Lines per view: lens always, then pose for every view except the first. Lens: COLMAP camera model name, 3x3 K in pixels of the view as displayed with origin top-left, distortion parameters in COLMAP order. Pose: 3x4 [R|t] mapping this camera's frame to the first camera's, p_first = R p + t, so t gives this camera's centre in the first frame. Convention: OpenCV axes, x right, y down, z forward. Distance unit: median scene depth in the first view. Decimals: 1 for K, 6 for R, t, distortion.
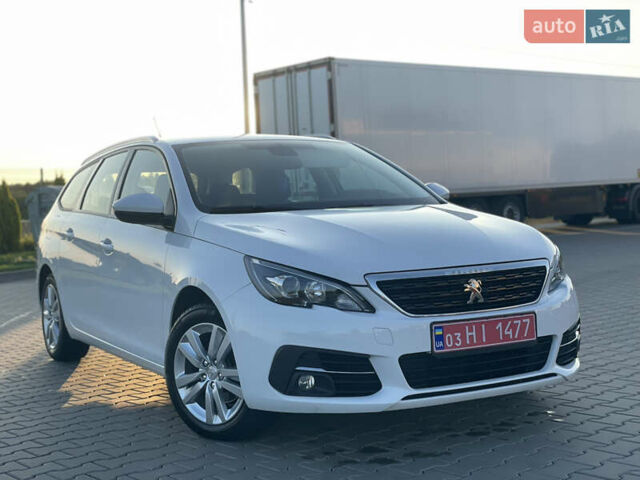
lens RADIAL K [[928.9, 0, 320.0], [0, 928.9, 240.0], [0, 0, 1]] dist [0.112144, -0.095436]
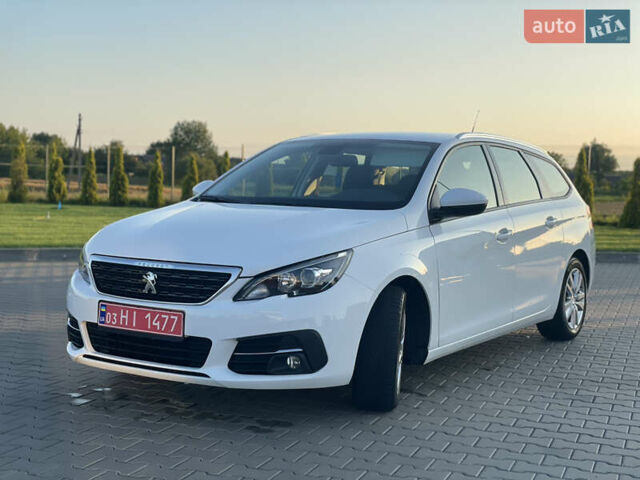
lens RADIAL K [[928.9, 0, 320.0], [0, 928.9, 240.0], [0, 0, 1]] dist [0.112144, -0.095436]
pose [[0.495951, 0.109695, -0.861394, 1.233169], [-0.087213, 0.993265, 0.076275, -0.101249], [0.863960, 0.037296, 0.502178, 0.600359]]
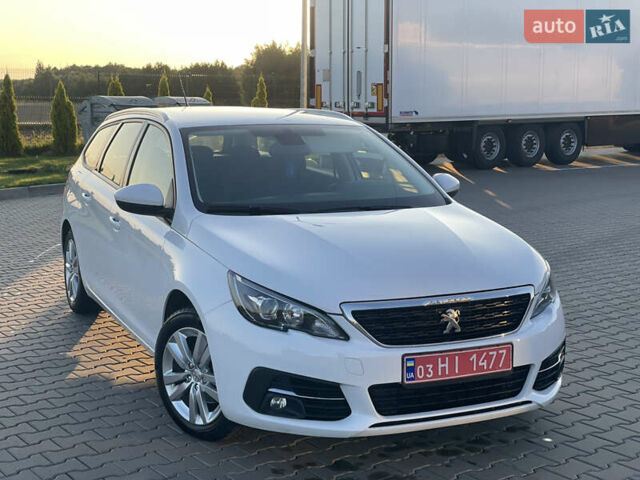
lens RADIAL K [[928.9, 0, 320.0], [0, 928.9, 240.0], [0, 0, 1]] dist [0.112144, -0.095436]
pose [[0.996446, 0.057538, -0.061526, 0.079927], [-0.050416, 0.992469, 0.111638, -0.136153], [0.067486, -0.108139, 0.991843, 0.000653]]
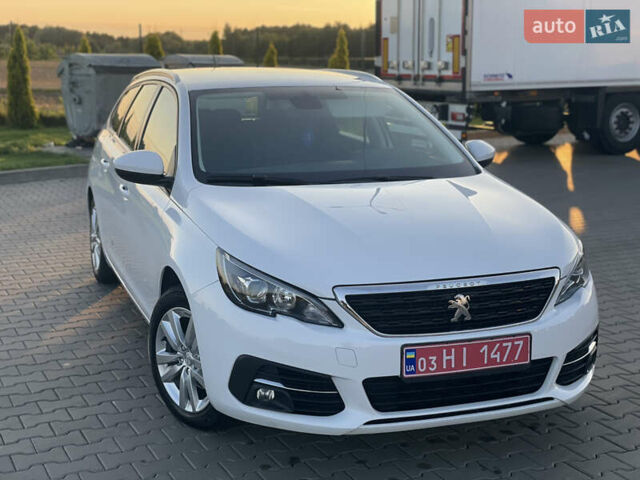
lens RADIAL K [[928.9, 0, 320.0], [0, 928.9, 240.0], [0, 0, 1]] dist [0.112144, -0.095436]
pose [[0.987149, 0.071877, -0.142724, 0.153878], [-0.049291, 0.986541, 0.155909, -0.142066], [0.152010, -0.146870, 0.977406, 0.108595]]
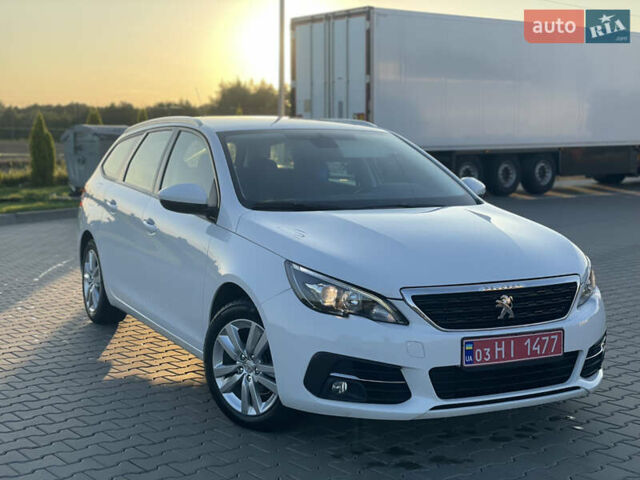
lens RADIAL K [[928.9, 0, 320.0], [0, 928.9, 240.0], [0, 0, 1]] dist [0.112144, -0.095436]
pose [[0.998376, 0.050678, -0.026024, -0.016827], [-0.048763, 0.996384, 0.069575, -0.080637], [0.029455, -0.068193, 0.997237, -0.034946]]
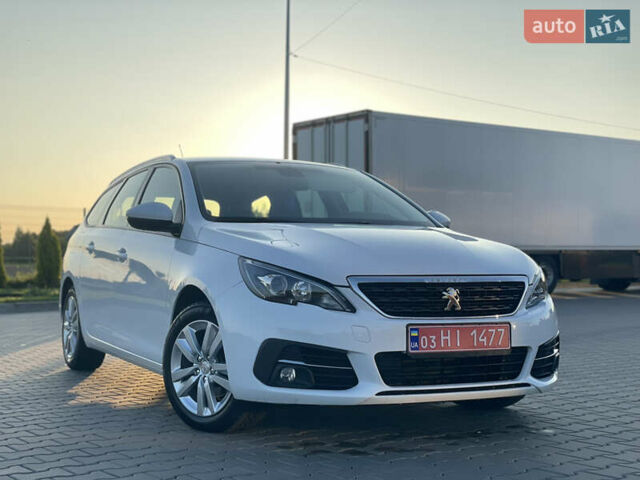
lens RADIAL K [[928.9, 0, 320.0], [0, 928.9, 240.0], [0, 0, 1]] dist [0.112144, -0.095436]
pose [[0.997894, 0.045837, -0.045903, 0.060699], [-0.048610, 0.996939, -0.061230, 0.059561], [0.042956, 0.063332, 0.997068, -0.066690]]
